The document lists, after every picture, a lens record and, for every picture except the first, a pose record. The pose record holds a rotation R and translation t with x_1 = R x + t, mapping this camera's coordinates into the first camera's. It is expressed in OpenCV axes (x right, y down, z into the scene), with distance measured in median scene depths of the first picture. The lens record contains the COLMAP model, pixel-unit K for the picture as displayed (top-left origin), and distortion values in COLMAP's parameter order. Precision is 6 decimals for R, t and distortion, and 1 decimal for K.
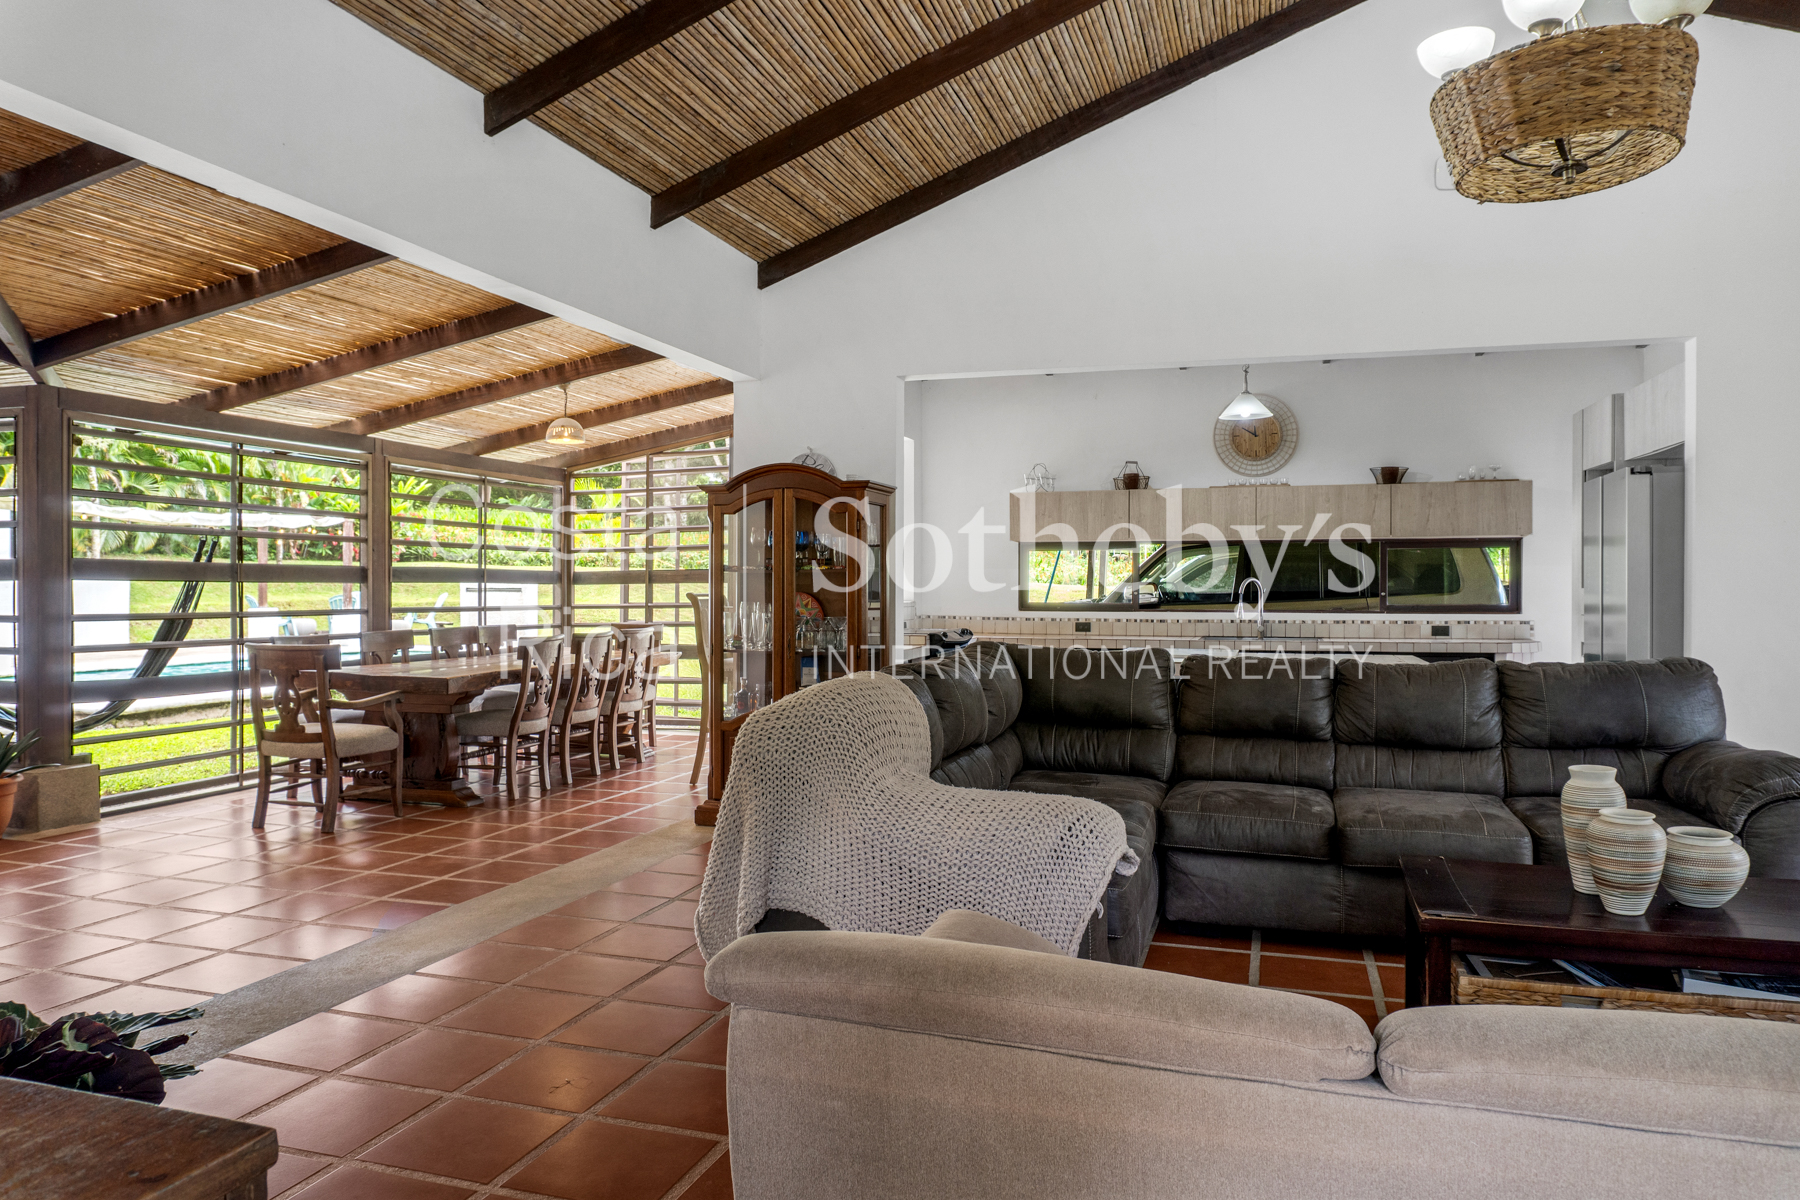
lens RADIAL K [[1228.9, 0, 900.0], [0, 1228.9, 600.0], [0, 0, 1]] dist [-0.011425, -0.006202]
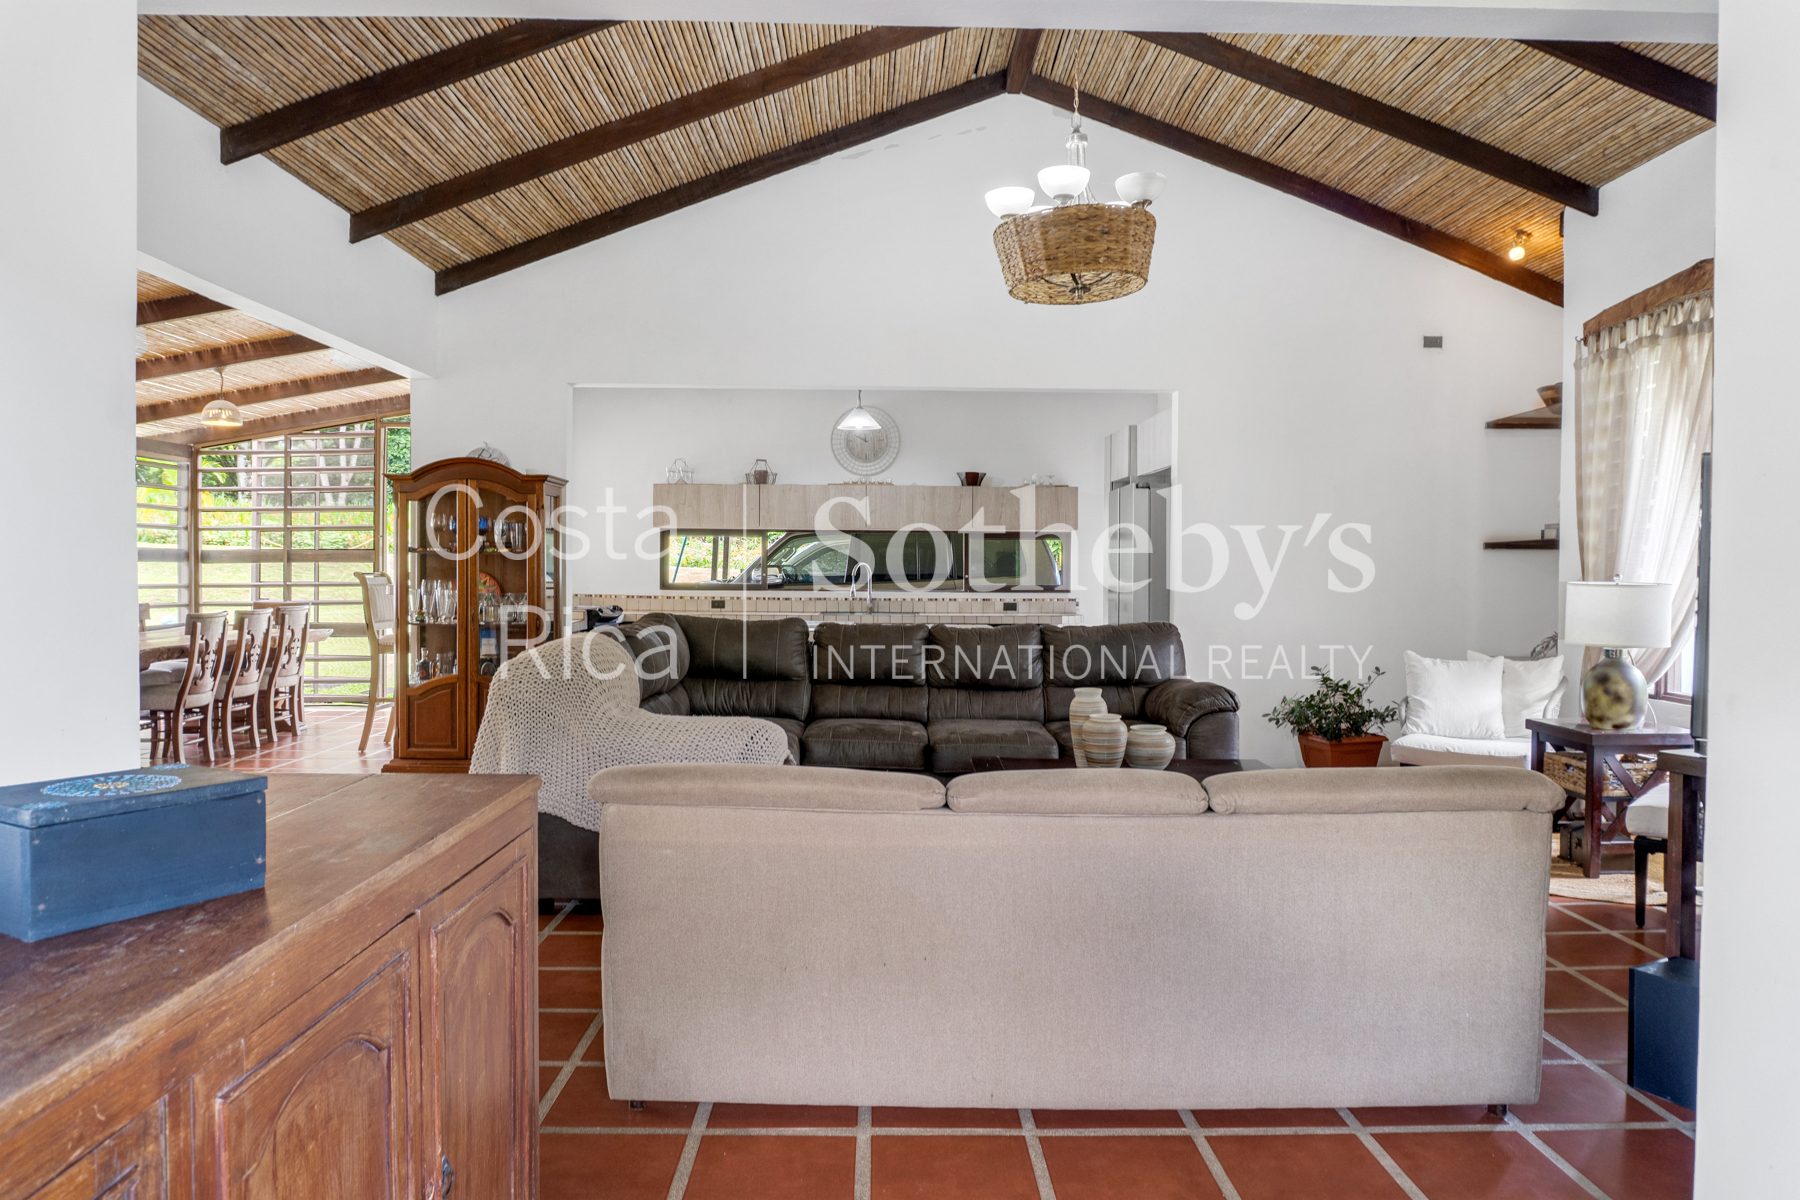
lens RADIAL K [[1228.9, 0, 900.0], [0, 1228.9, 600.0], [0, 0, 1]] dist [-0.011425, -0.006202]
pose [[0.950242, -0.000893, 0.311510, -0.075196], [-0.003563, 0.999899, 0.013735, 0.003080], [-0.311491, -0.014162, 0.950144, -0.213967]]
